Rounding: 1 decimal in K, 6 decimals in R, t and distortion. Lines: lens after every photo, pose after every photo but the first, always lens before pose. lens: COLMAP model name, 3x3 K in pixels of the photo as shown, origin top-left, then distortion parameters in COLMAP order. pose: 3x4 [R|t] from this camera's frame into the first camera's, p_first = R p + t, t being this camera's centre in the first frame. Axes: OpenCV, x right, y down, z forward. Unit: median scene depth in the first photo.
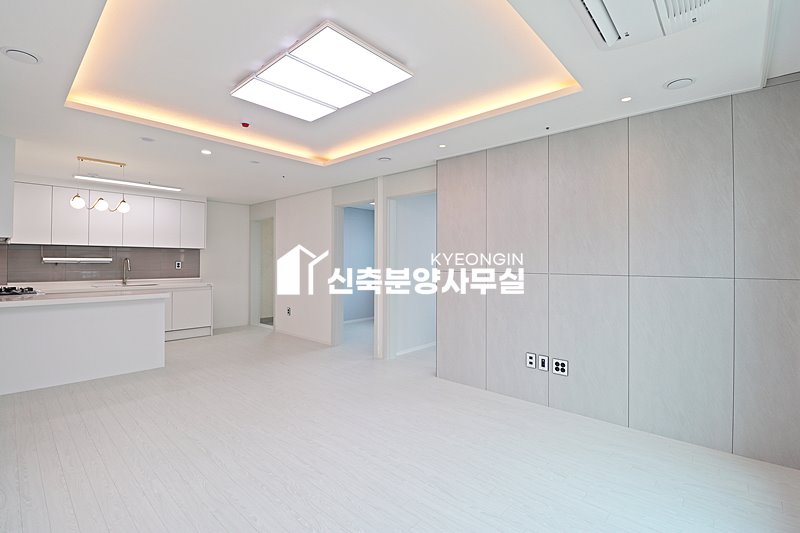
lens RADIAL K [[367.8, 0, 402.7], [0, 367.8, 258.6], [0, 0, 1]] dist [-0.004465, -0.001013]
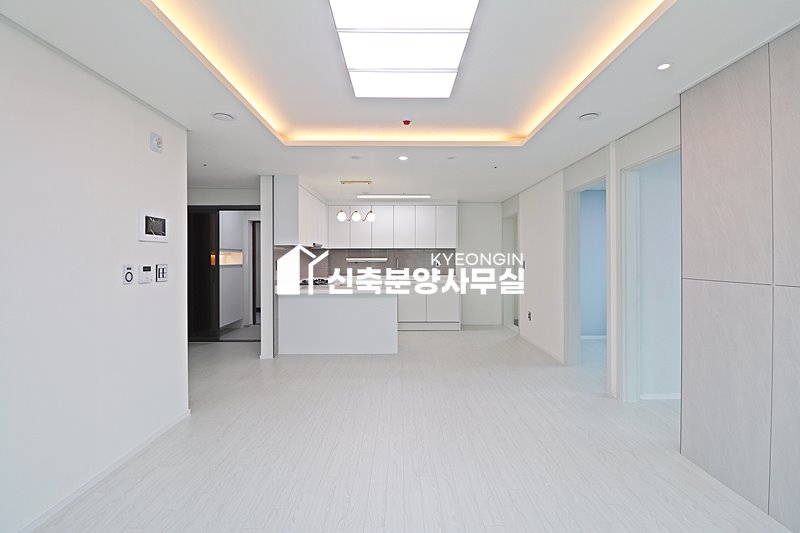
lens RADIAL K [[367.8, 0, 402.7], [0, 367.8, 258.6], [0, 0, 1]] dist [-0.004465, -0.001013]
pose [[0.677241, -0.003212, -0.735755, 0.182687], [0.010323, 0.999934, 0.005137, -0.005014], [0.735689, -0.011074, 0.677229, 0.213718]]
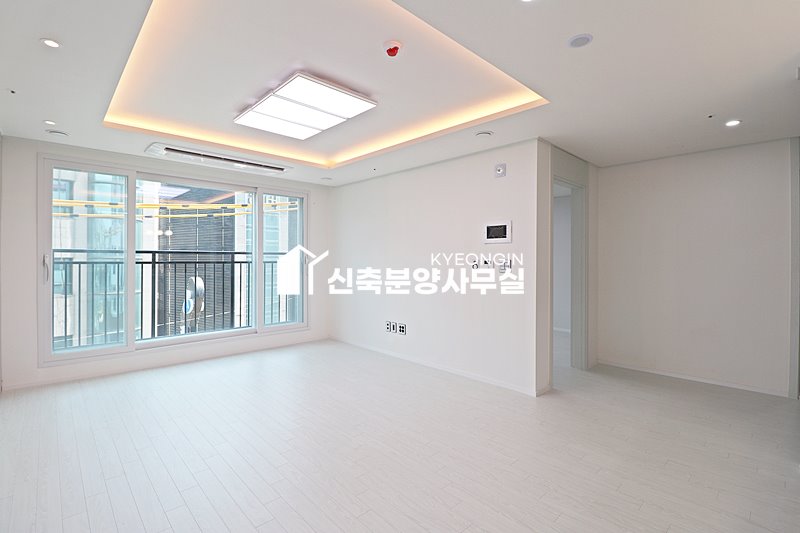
lens RADIAL K [[369.9, 0, 401.8], [0, 369.9, 260.1], [0, 0, 1]] dist [-0.003809, -0.000994]
pose [[-0.997276, -0.005315, 0.073570, -0.321916], [-0.005614, 0.999977, -0.003858, 0.007499], [-0.073548, -0.004260, -0.997283, 1.077659]]
